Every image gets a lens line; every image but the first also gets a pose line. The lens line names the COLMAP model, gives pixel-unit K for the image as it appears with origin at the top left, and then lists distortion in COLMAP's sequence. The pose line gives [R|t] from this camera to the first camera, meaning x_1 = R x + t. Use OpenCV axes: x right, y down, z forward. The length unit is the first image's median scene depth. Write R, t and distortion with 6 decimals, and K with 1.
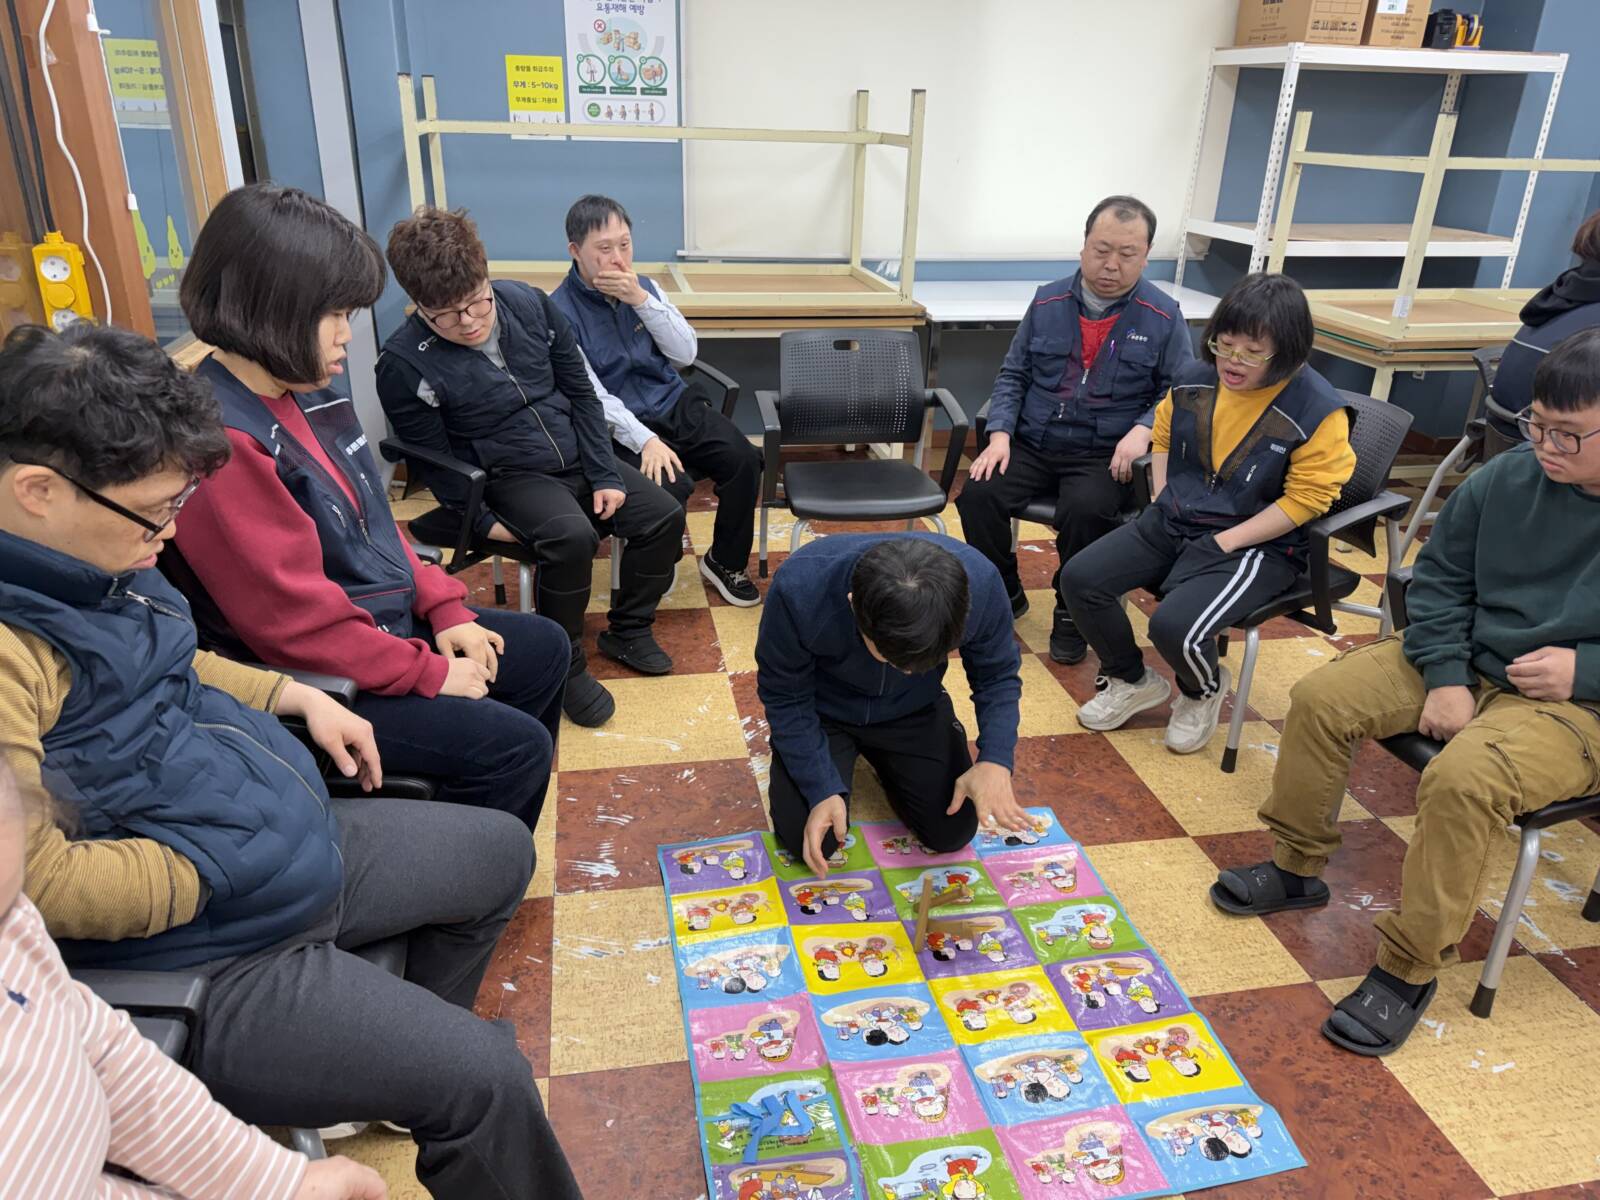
lens RADIAL K [[1133.6, 0, 811.9], [0, 1133.6, 598.9], [0, 0, 1]] dist [0.031514, -0.033234]
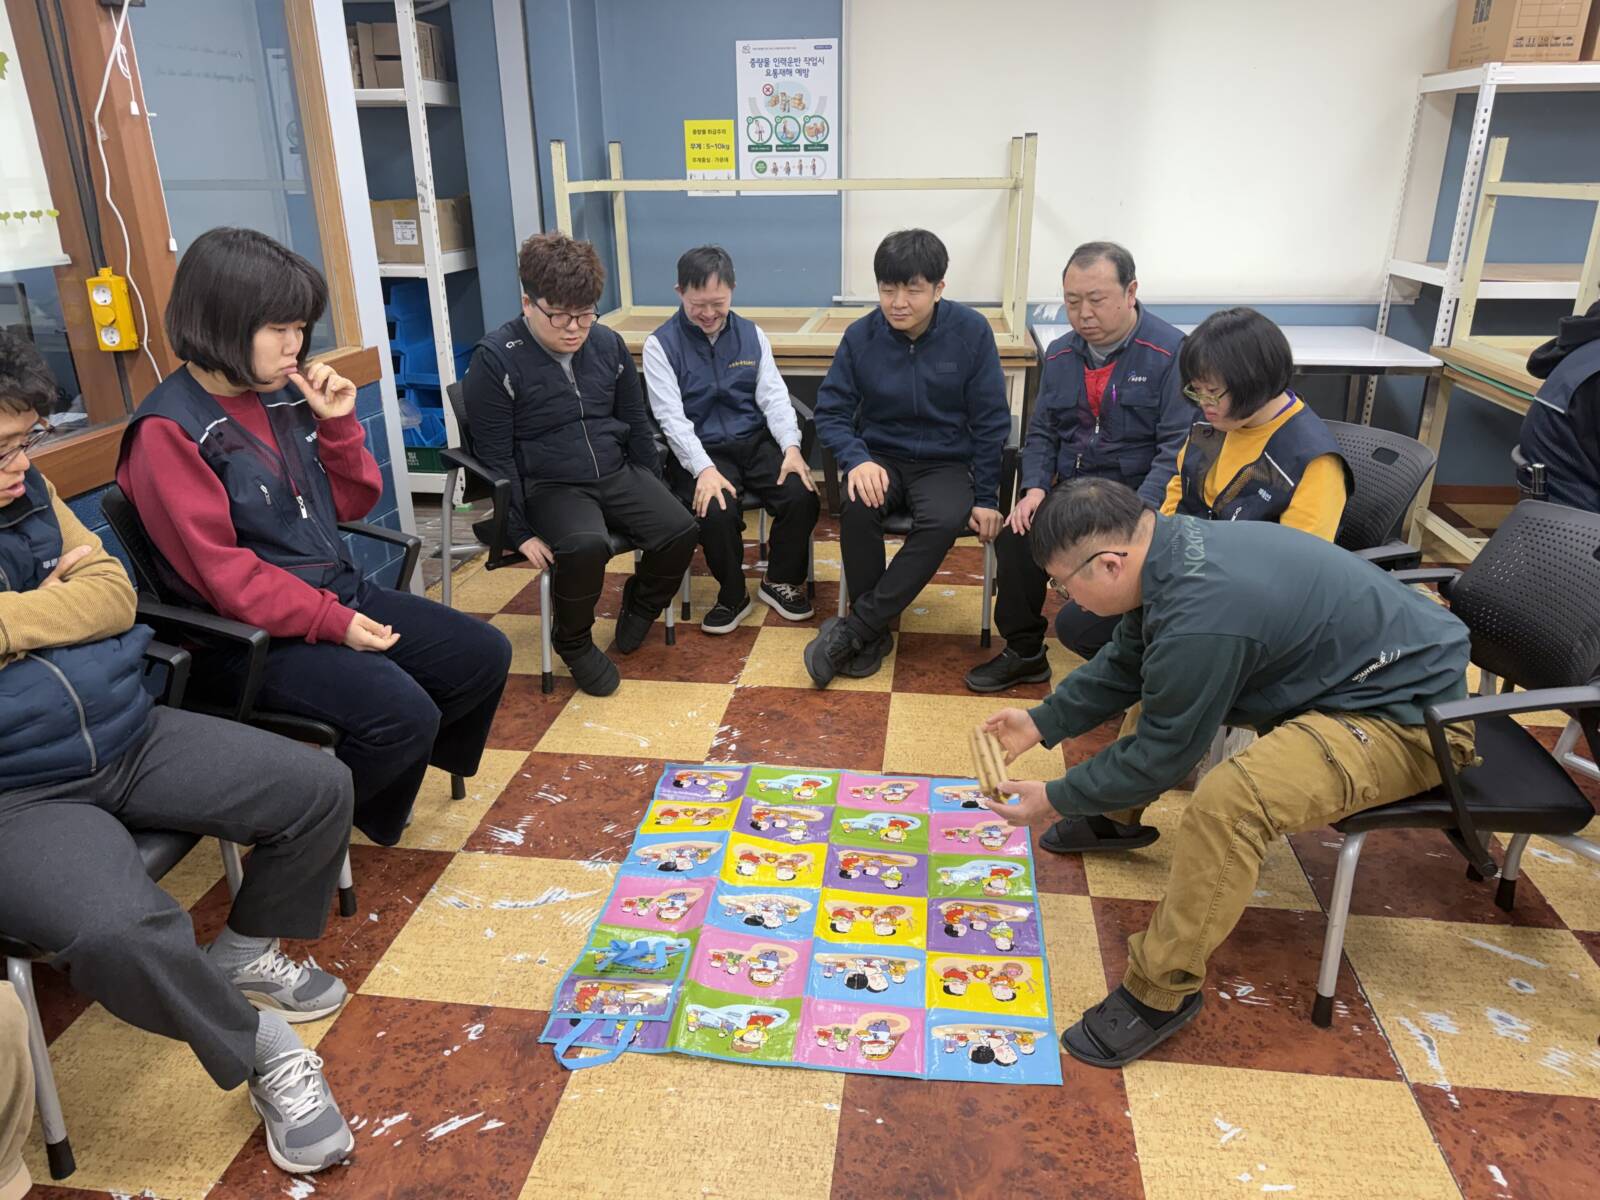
lens RADIAL K [[1134.9, 0, 804.5], [0, 1134.9, 591.0], [0, 0, 1]] dist [0.014933, -0.013852]
pose [[0.948469, 0.076998, -0.307373, 0.217893], [-0.091575, 0.995242, -0.033264, 0.003432], [0.303349, 0.059697, 0.951008, 0.012343]]
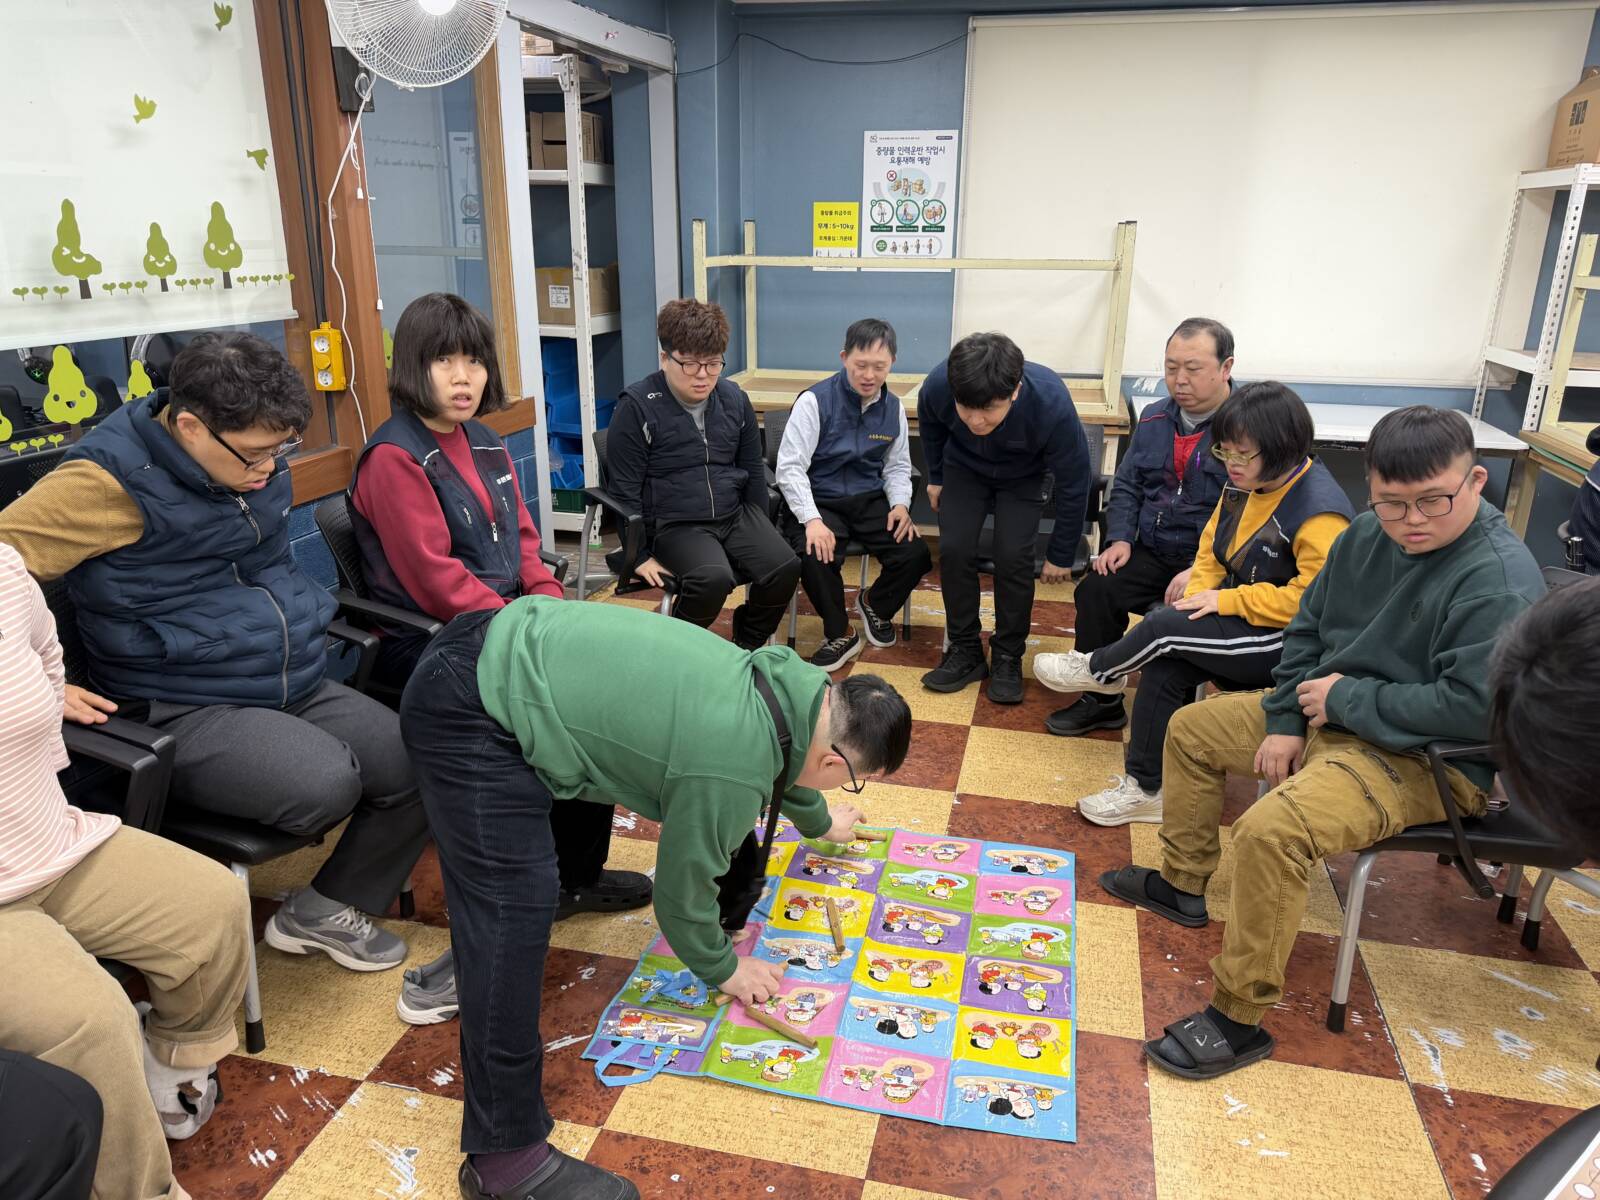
lens RADIAL K [[1133.6, 0, 811.9], [0, 1133.6, 598.9], [0, 0, 1]] dist [0.031514, -0.033234]
pose [[0.911629, 0.108976, -0.396303, 0.255881], [-0.148574, 0.986383, -0.070531, 0.024410], [0.383221, 0.123179, 0.915406, -0.055657]]
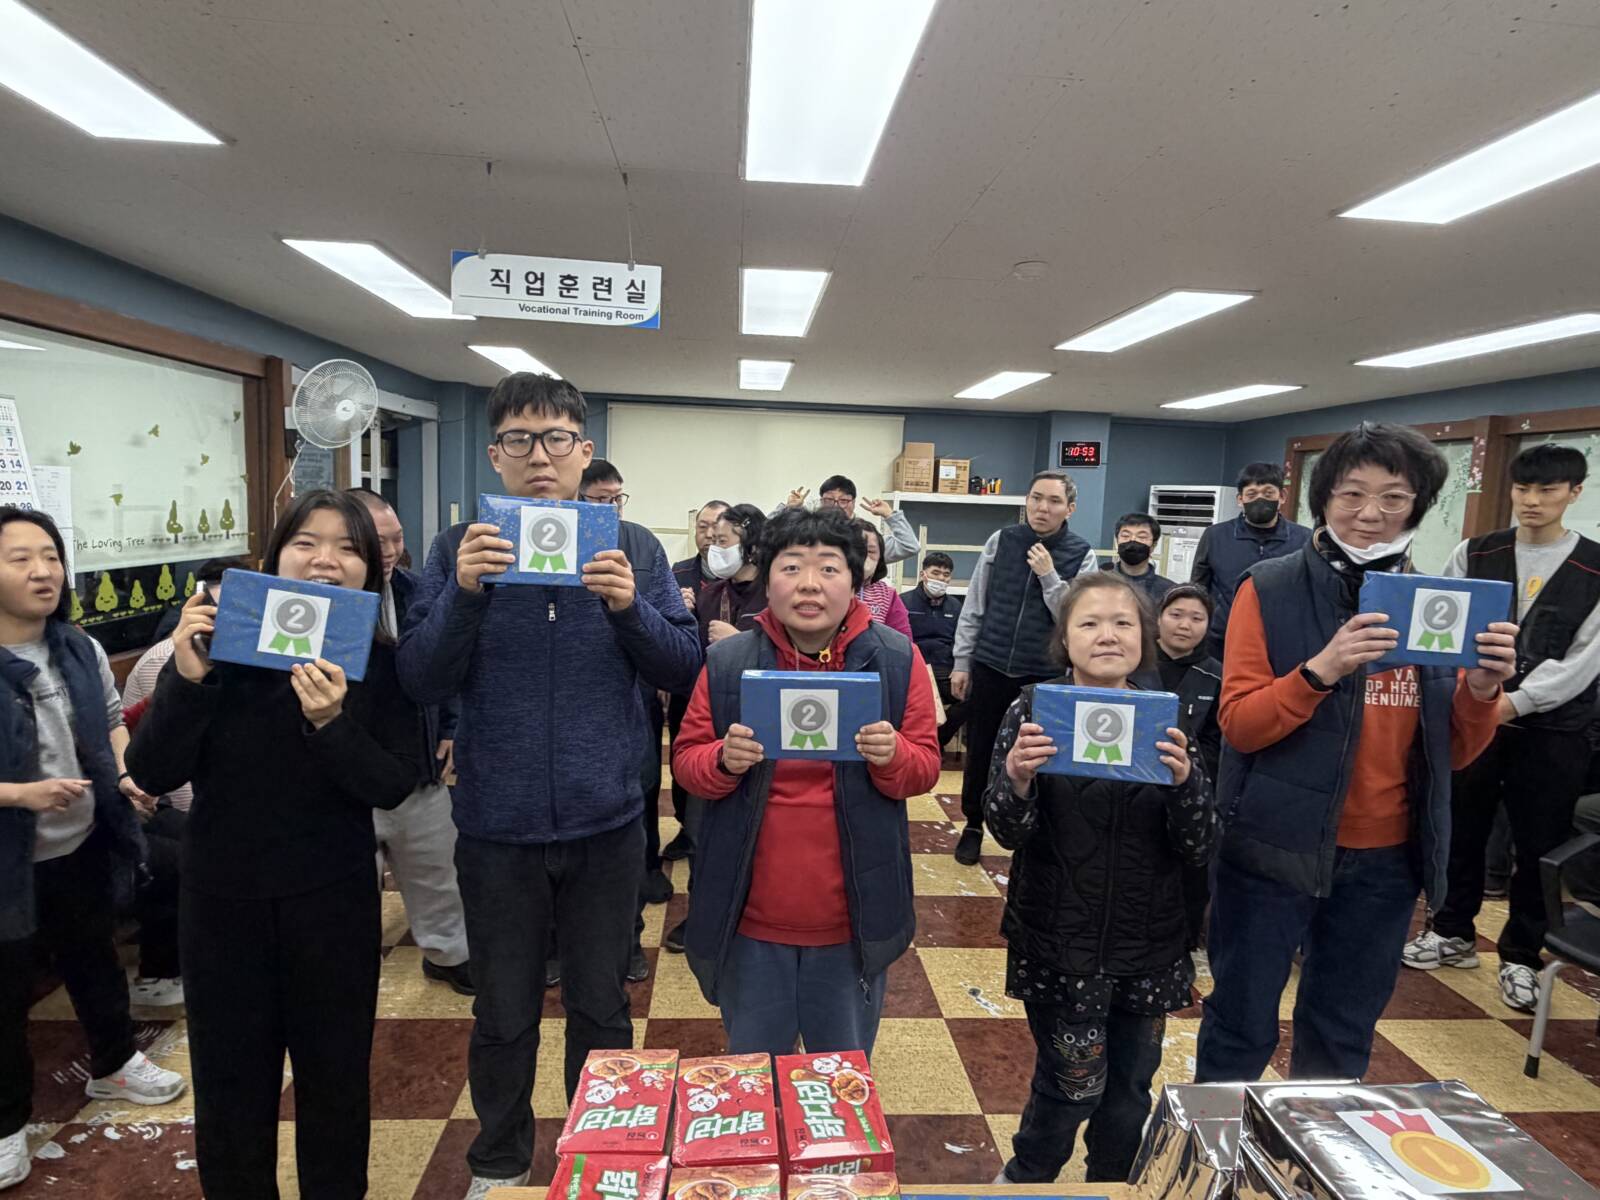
lens RADIAL K [[920.6, 0, 802.2], [0, 920.6, 602.1], [0, 0, 1]] dist [0.001711, -0.000812]
pose [[0.992633, 0.024047, -0.118748, 0.456045], [-0.058365, 0.953795, -0.294736, 0.188348], [0.106174, 0.299496, 0.948172, -0.500394]]
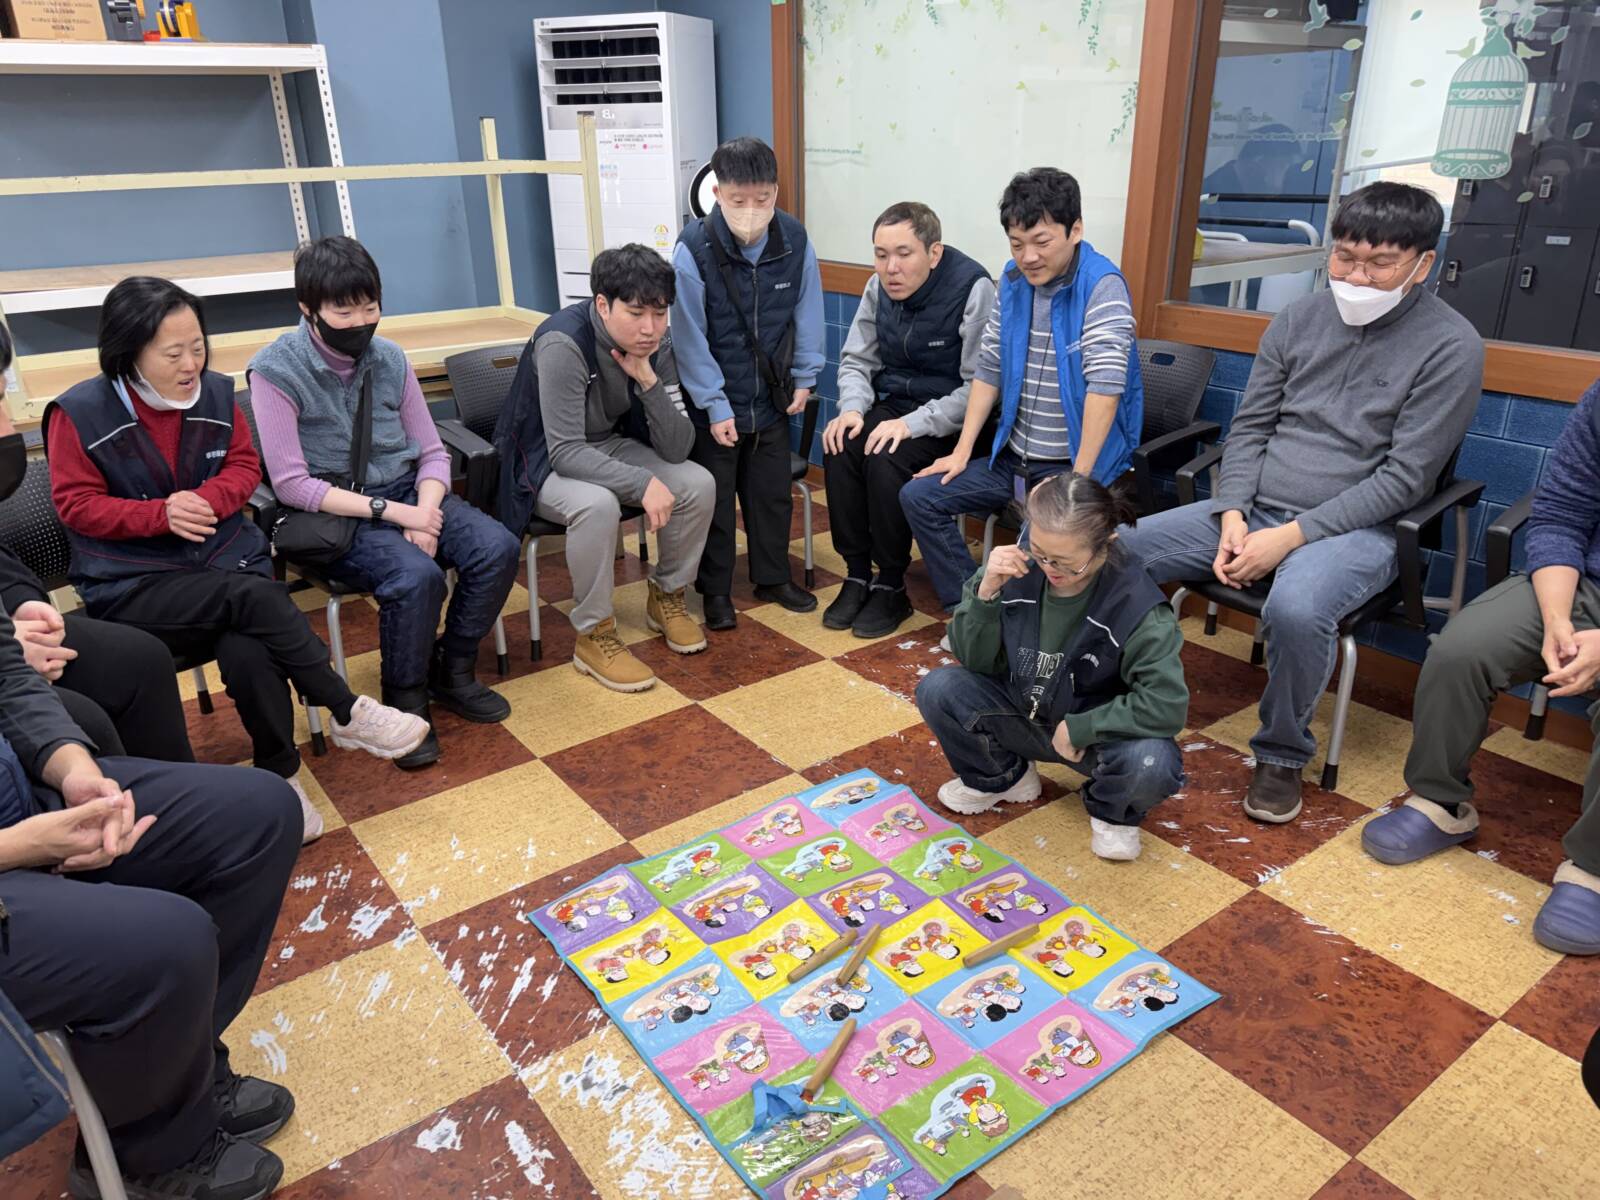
lens RADIAL K [[1130.7, 0, 793.9], [0, 1130.7, 596.1], [0, 0, 1]] dist [0.014823, -0.015443]
pose [[0.897426, -0.210443, 0.387739, 0.591207], [0.215099, 0.976071, 0.031907, -0.027565], [-0.385175, 0.054768, 0.921217, 0.110390]]
